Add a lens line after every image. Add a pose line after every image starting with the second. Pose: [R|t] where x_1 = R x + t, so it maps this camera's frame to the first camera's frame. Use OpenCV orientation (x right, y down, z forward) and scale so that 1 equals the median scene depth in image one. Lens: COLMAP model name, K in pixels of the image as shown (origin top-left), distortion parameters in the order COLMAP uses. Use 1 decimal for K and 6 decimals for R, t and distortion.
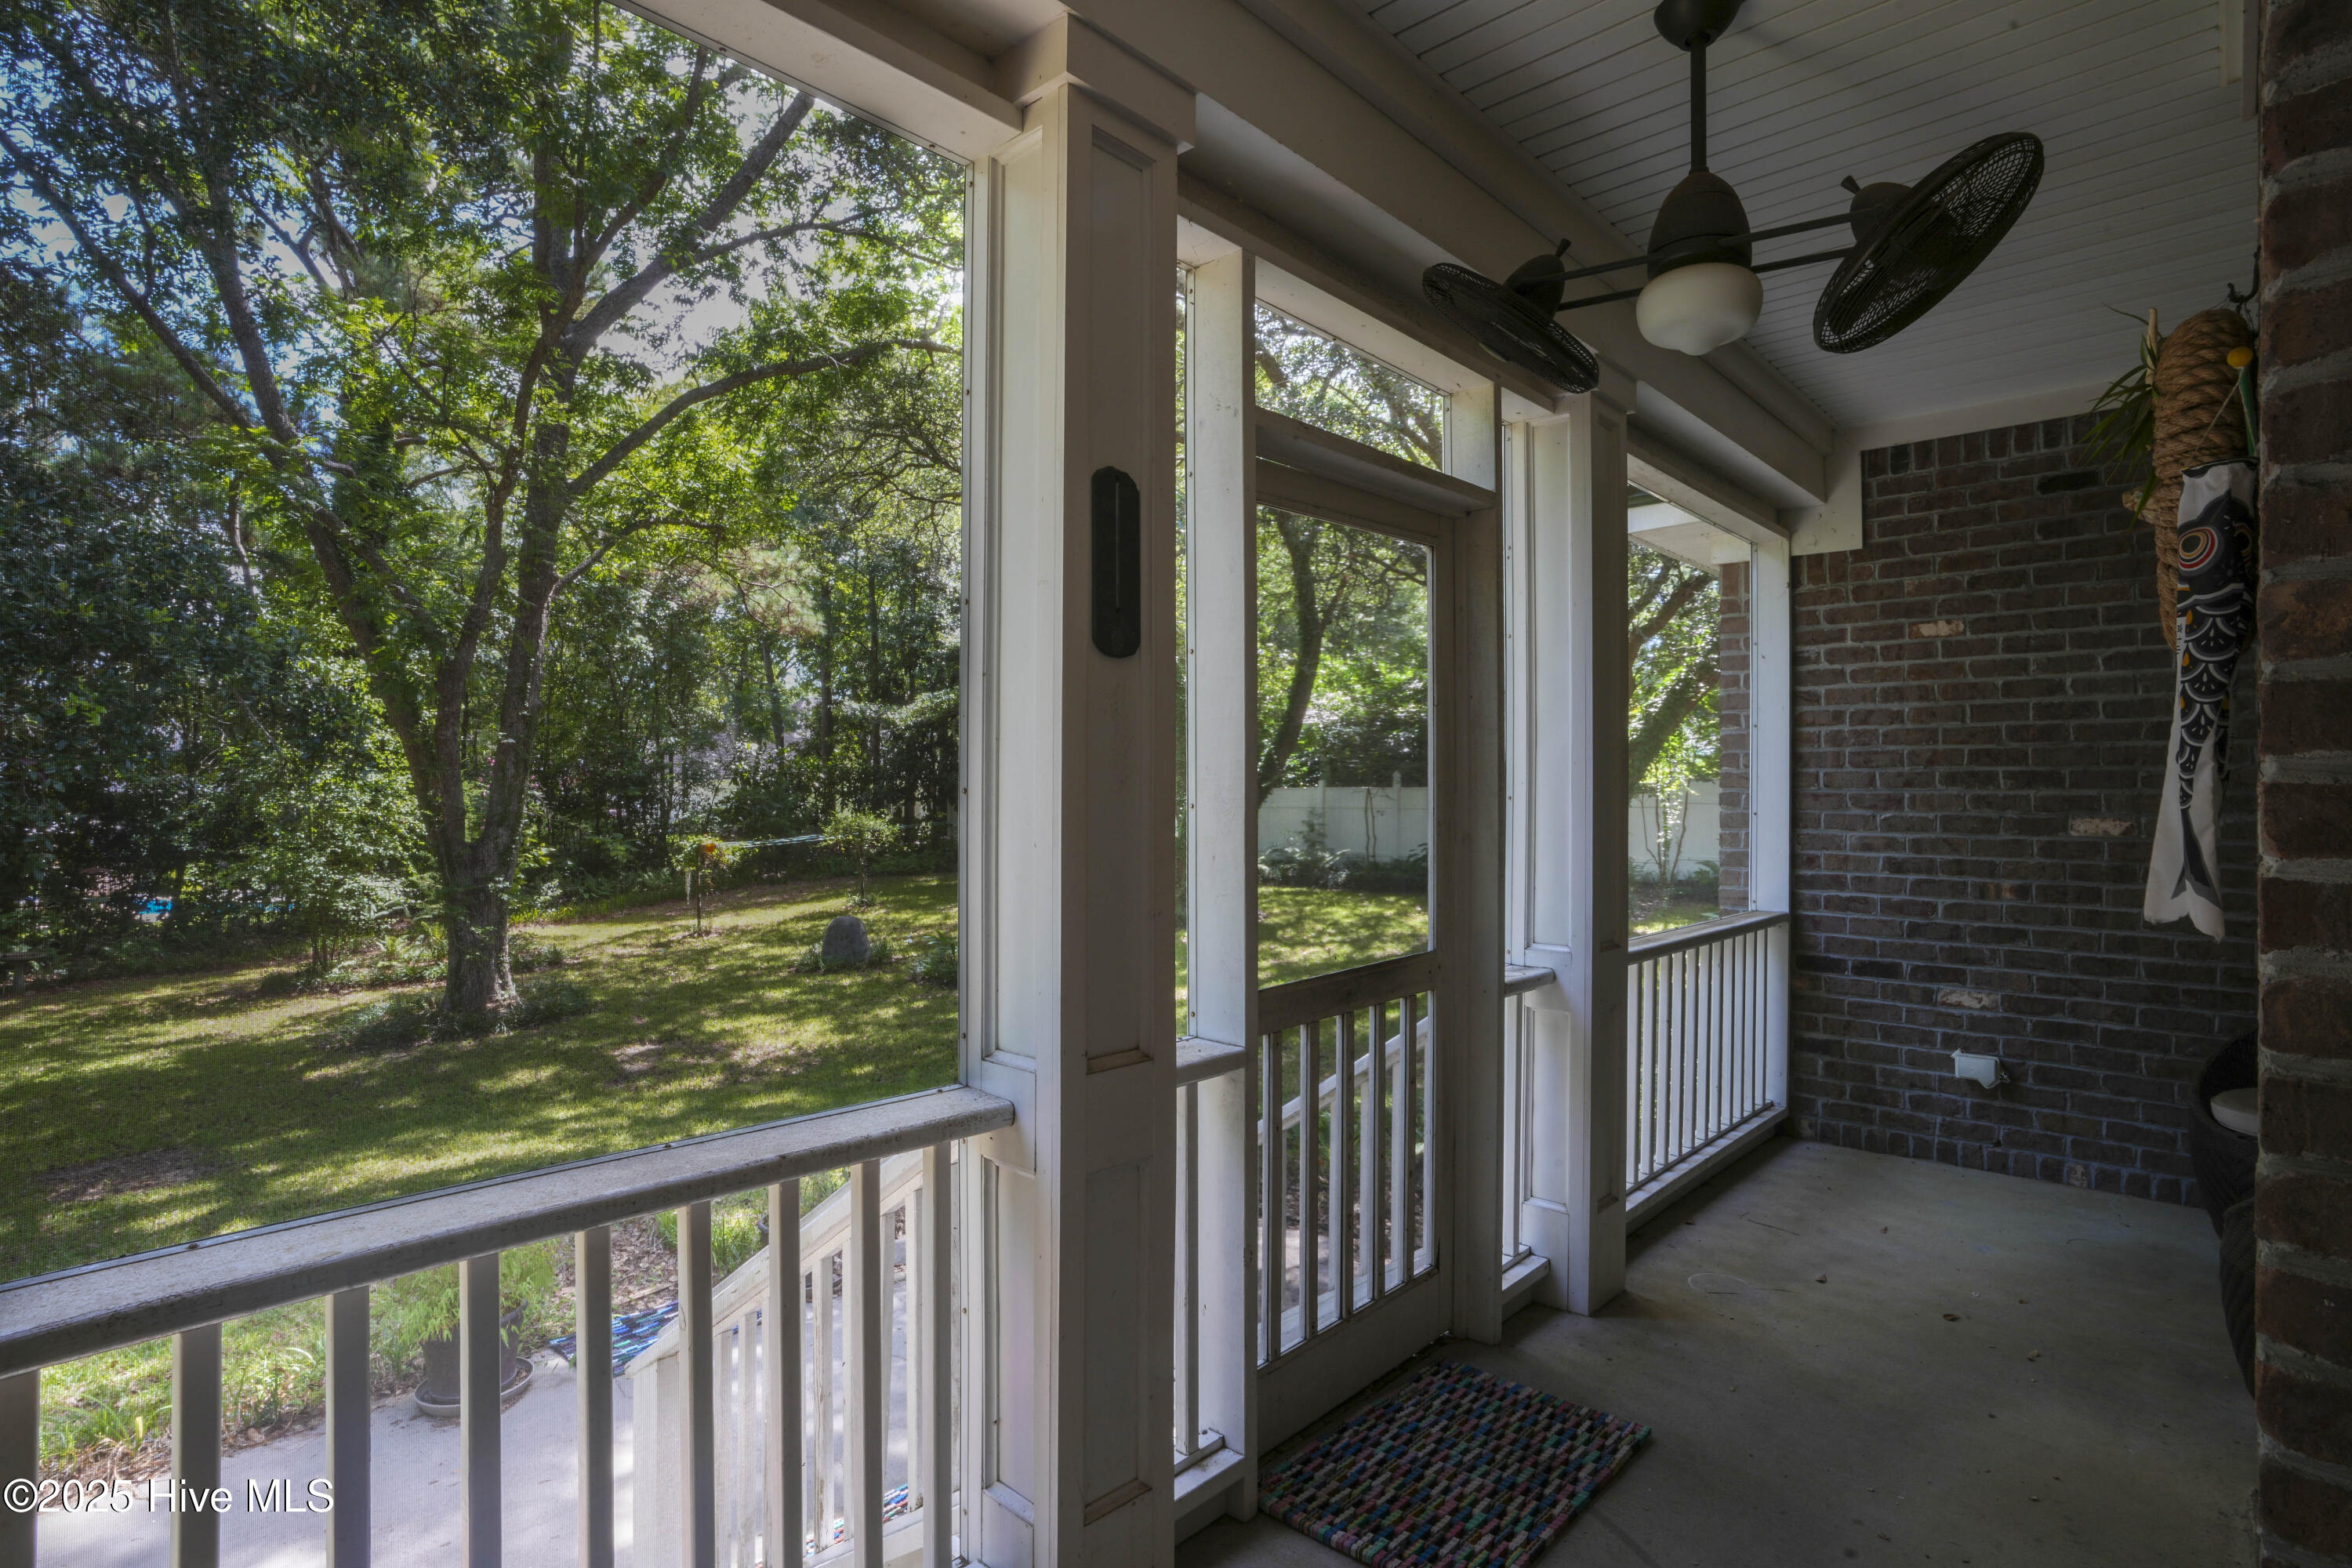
lens RADIAL K [[1207.3, 0, 1176.0], [0, 1207.3, 784.0], [0, 0, 1]] dist [-0.080392, 0.036646]
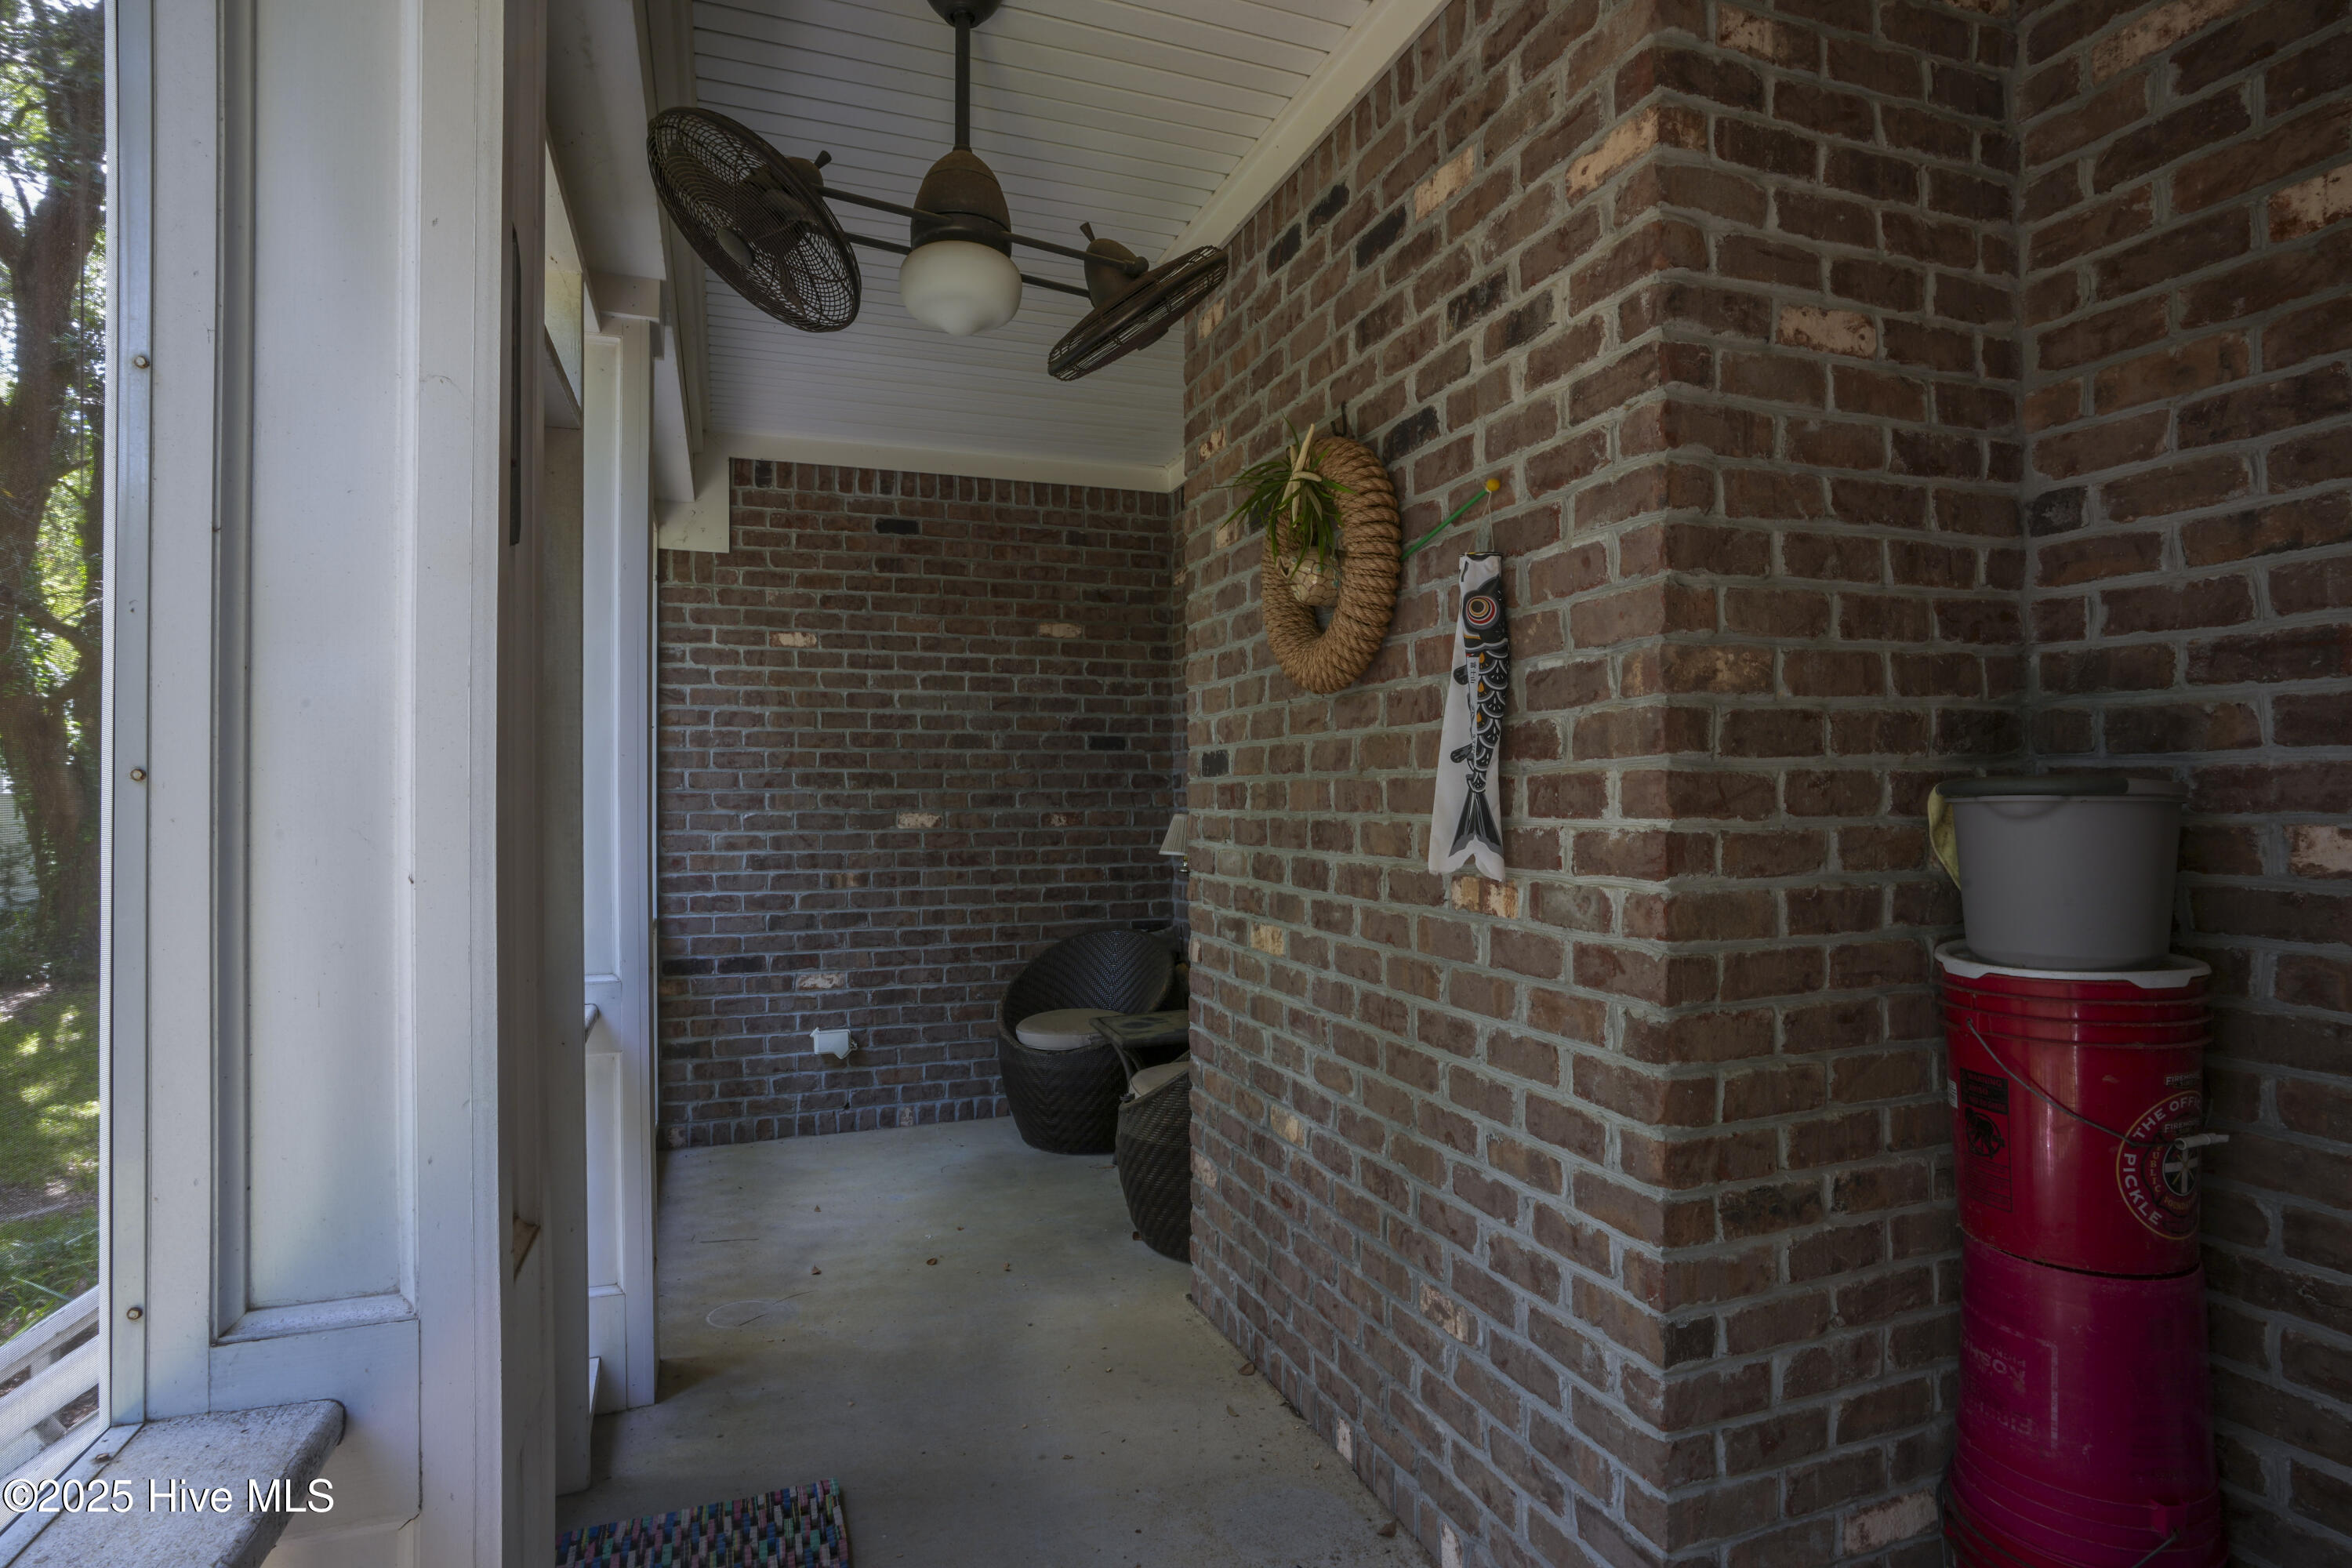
lens RADIAL K [[1207.3, 0, 1176.0], [0, 1207.3, 784.0], [0, 0, 1]] dist [-0.080392, 0.036646]
pose [[0.418451, 0.004244, 0.908229, -0.198136], [0.001480, 0.999985, -0.005355, 0.006084], [-0.908238, 0.003585, 0.418439, 0.227350]]
